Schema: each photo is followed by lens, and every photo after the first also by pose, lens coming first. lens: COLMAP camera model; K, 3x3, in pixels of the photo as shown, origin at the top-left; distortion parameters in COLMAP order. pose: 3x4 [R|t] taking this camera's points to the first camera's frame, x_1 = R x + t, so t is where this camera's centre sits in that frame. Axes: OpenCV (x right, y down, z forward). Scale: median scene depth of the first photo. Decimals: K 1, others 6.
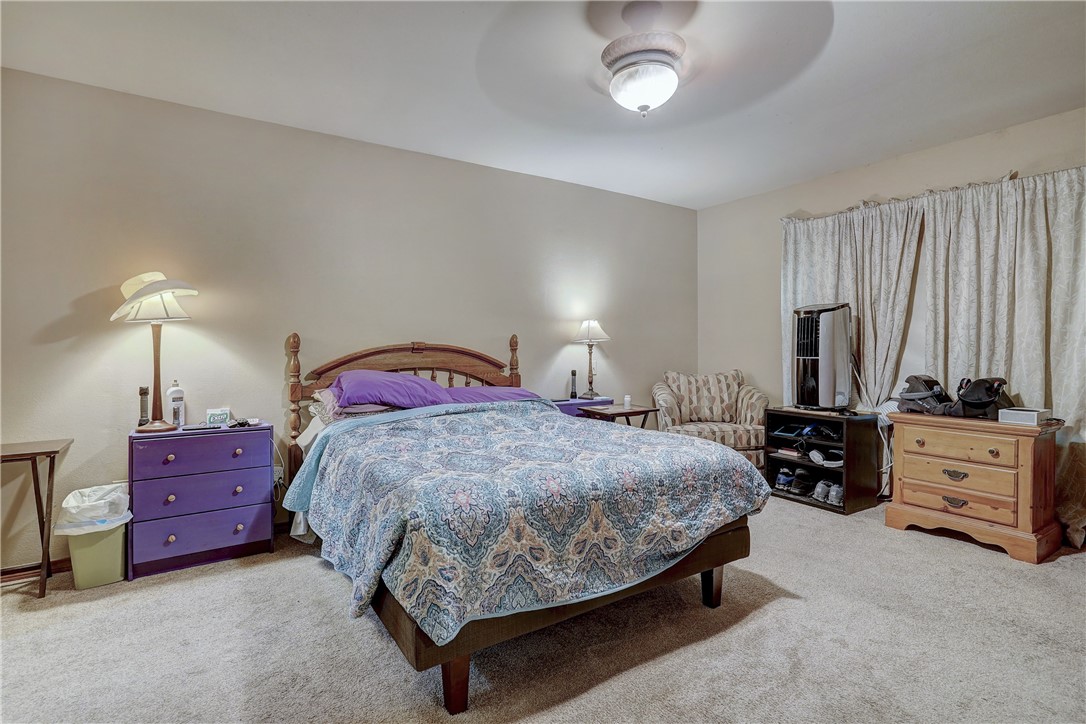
lens RADIAL K [[533.3, 0, 543.0], [0, 533.3, 362.0], [0, 0, 1]] dist [0.000337, -0.000070]
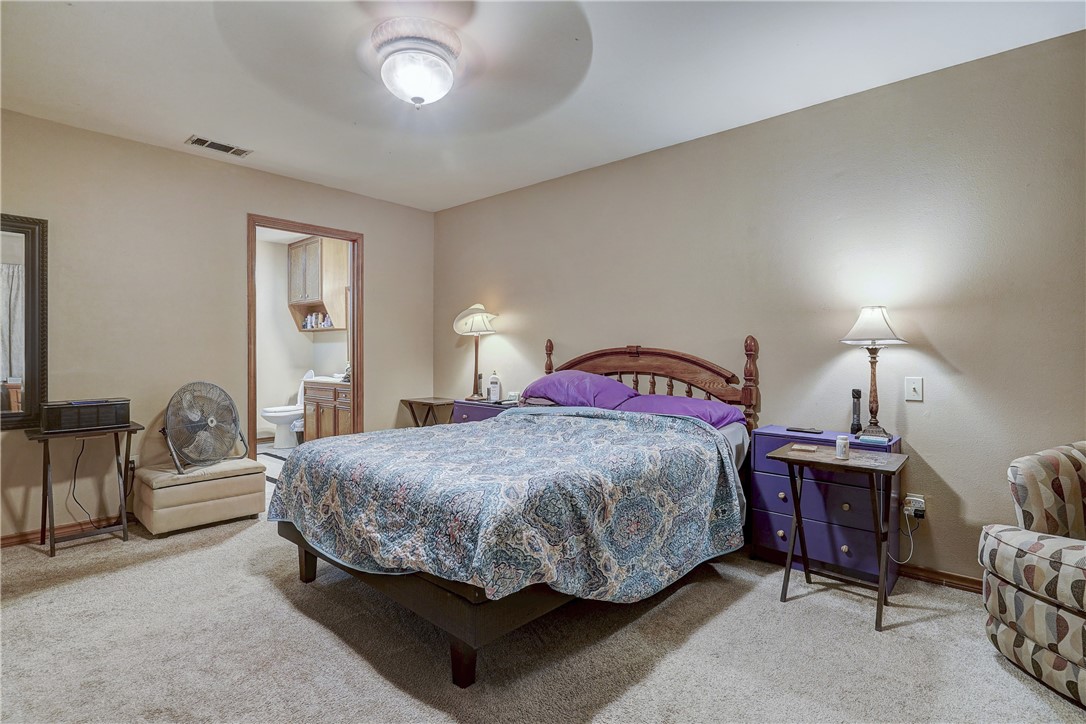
lens RADIAL K [[542.1, 0, 543.0], [0, 542.1, 362.0], [0, 0, 1]] dist [-0.032827, 0.000138]
pose [[0.249676, 0.023859, -0.968035, 0.793555], [-0.035471, 0.999251, 0.015480, -0.018893], [0.967679, 0.030472, 0.250336, 0.659053]]
